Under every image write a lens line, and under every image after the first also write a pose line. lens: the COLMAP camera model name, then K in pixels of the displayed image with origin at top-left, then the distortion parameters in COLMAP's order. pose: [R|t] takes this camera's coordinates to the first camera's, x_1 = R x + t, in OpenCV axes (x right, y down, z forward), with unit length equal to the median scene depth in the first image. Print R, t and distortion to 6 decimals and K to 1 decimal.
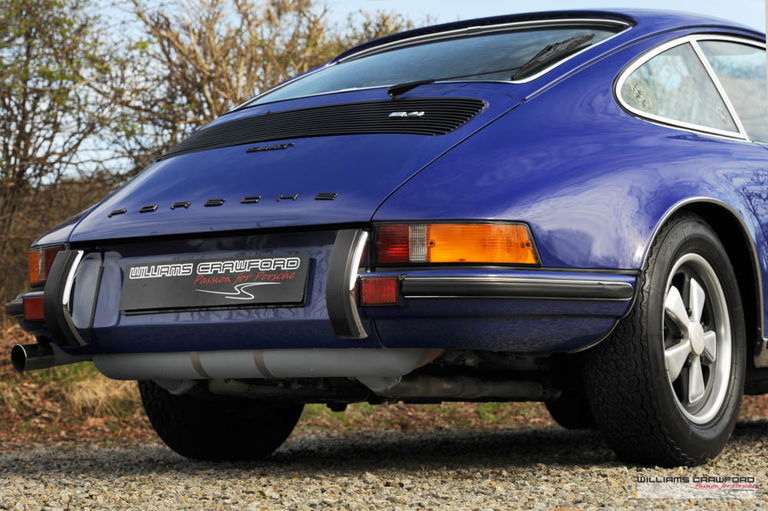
lens RADIAL K [[1663.0, 0, 382.2], [0, 1663.0, 257.1], [0, 0, 1]] dist [0.035160, 0.000000]
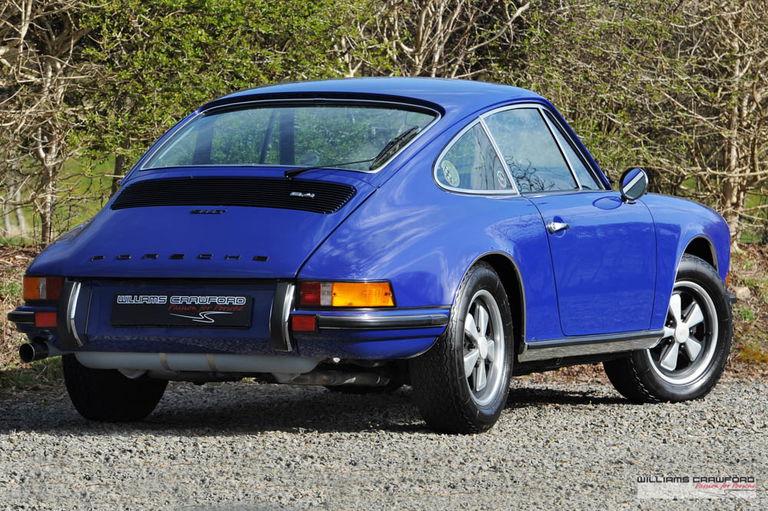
lens RADIAL K [[3515.1, 0, 384.4], [0, 3515.1, 255.6], [0, 0, 1]] dist [1.553813, 0.000000]
pose [[0.981188, 0.026129, 0.191279, -0.533843], [-0.039523, 0.997000, 0.066547, -0.254201], [-0.188967, -0.072855, 0.979277, -2.191856]]
